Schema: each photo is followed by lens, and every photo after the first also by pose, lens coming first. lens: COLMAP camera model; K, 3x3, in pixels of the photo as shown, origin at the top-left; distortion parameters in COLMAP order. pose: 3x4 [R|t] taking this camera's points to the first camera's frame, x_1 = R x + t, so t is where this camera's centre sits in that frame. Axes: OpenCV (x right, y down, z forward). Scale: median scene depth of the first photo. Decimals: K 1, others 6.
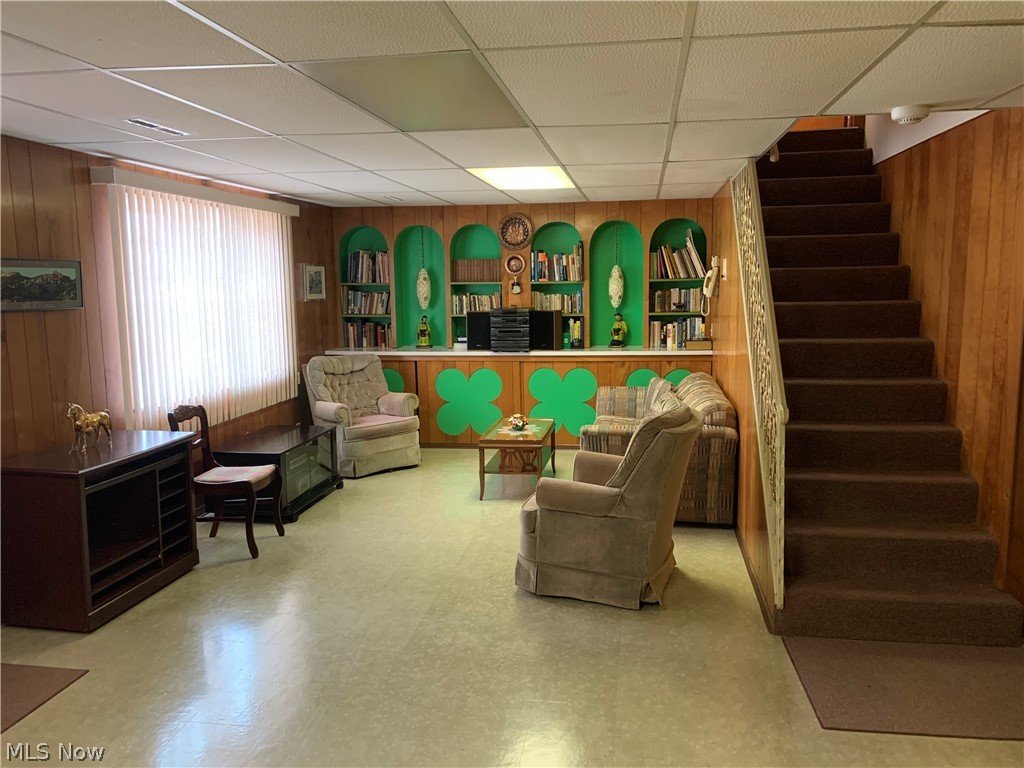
lens RADIAL K [[776.8, 0, 513.7], [0, 776.8, 379.3], [0, 0, 1]] dist [0.011661, -0.011493]
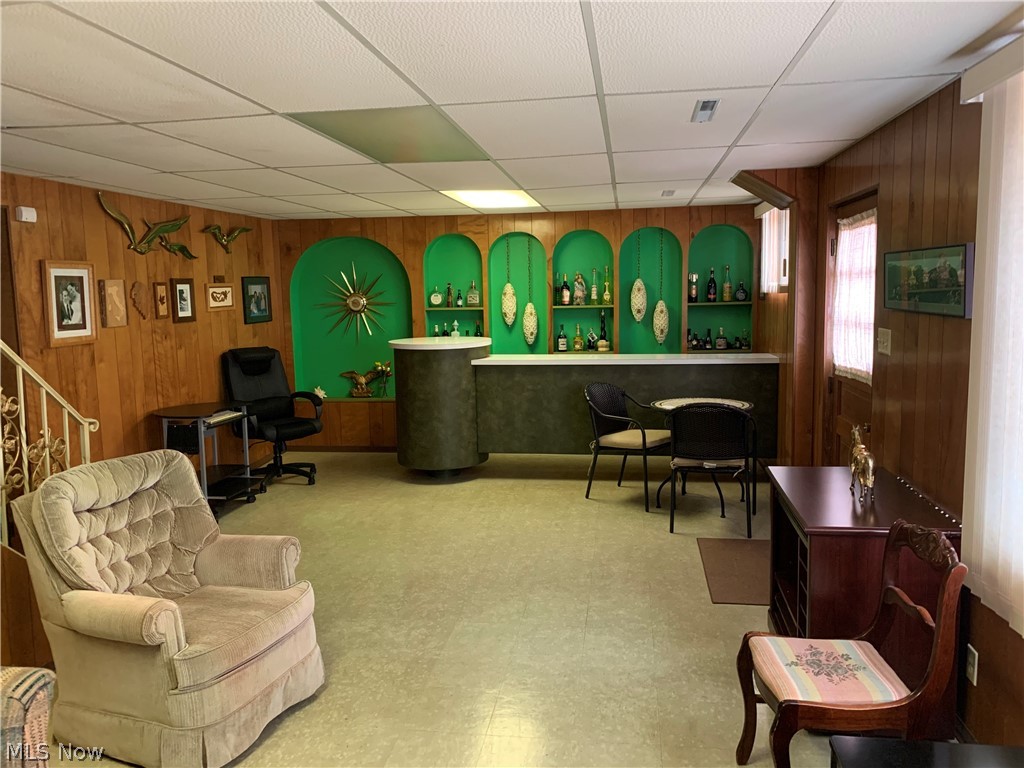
lens RADIAL K [[776.8, 0, 510.9], [0, 776.8, 381.2], [0, 0, 1]] dist [0.011661, -0.011493]
pose [[-0.999370, 0.034581, -0.008013, -0.209388], [0.031410, 0.966625, 0.254262, -0.245761], [0.016538, 0.253850, -0.967102, 1.859428]]
